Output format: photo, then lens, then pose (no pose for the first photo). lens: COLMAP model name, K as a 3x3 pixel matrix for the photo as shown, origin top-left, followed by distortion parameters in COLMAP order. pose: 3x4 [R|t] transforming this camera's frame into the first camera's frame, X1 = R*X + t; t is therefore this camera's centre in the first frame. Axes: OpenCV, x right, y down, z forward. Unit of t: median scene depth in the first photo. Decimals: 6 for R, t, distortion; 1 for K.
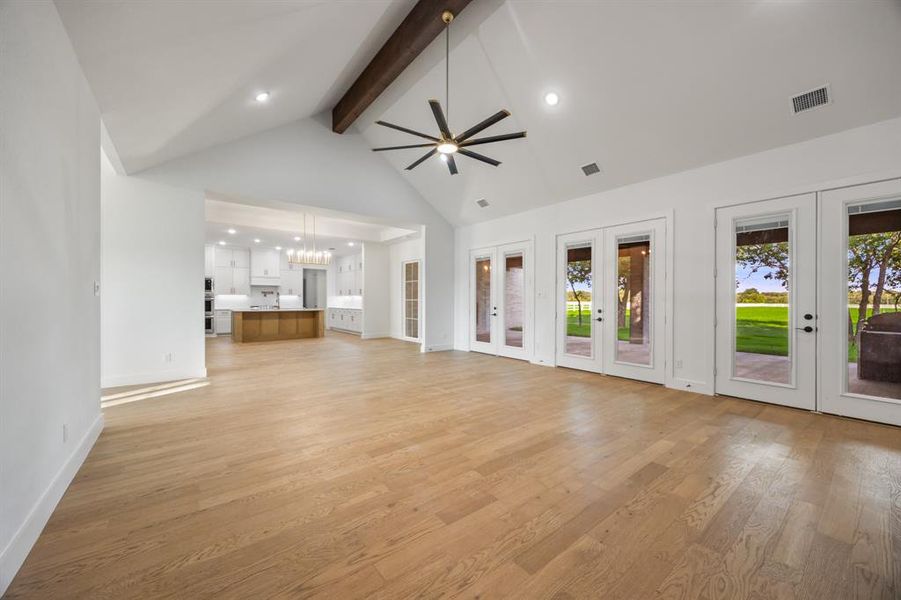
lens RADIAL K [[346.0, 0, 455.7], [0, 346.0, 301.4], [0, 0, 1]] dist [-0.001613, 0.000010]
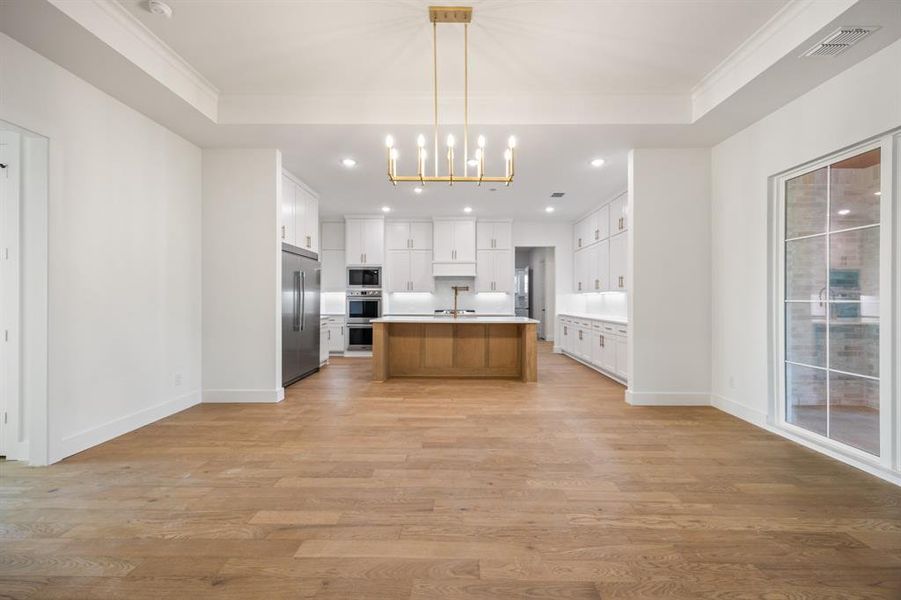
lens RADIAL K [[346.0, 0, 454.3], [0, 346.0, 300.4], [0, 0, 1]] dist [-0.001613, 0.000010]
pose [[0.762617, -0.000934, -0.646850, -0.156030], [-0.004218, 0.999971, -0.006416, -0.000240], [0.646837, 0.007621, 0.762590, 0.536084]]
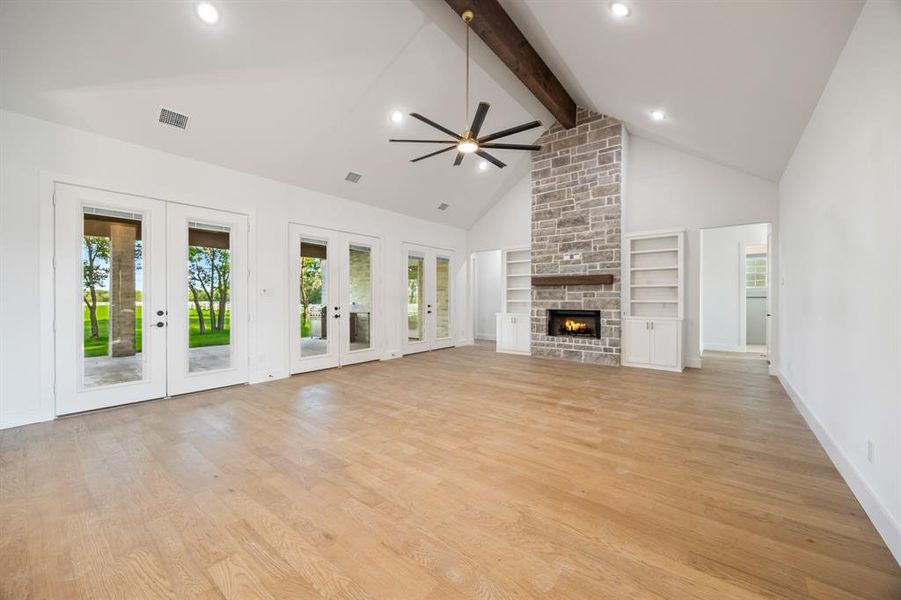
lens RADIAL K [[346.0, 0, 456.1], [0, 346.0, 300.0], [0, 0, 1]] dist [-0.001613, 0.000010]
pose [[-0.232716, -0.006647, 0.972522, -0.866681], [0.004522, 0.999958, 0.007916, -0.004923], [-0.972534, 0.006240, -0.232677, 1.101351]]
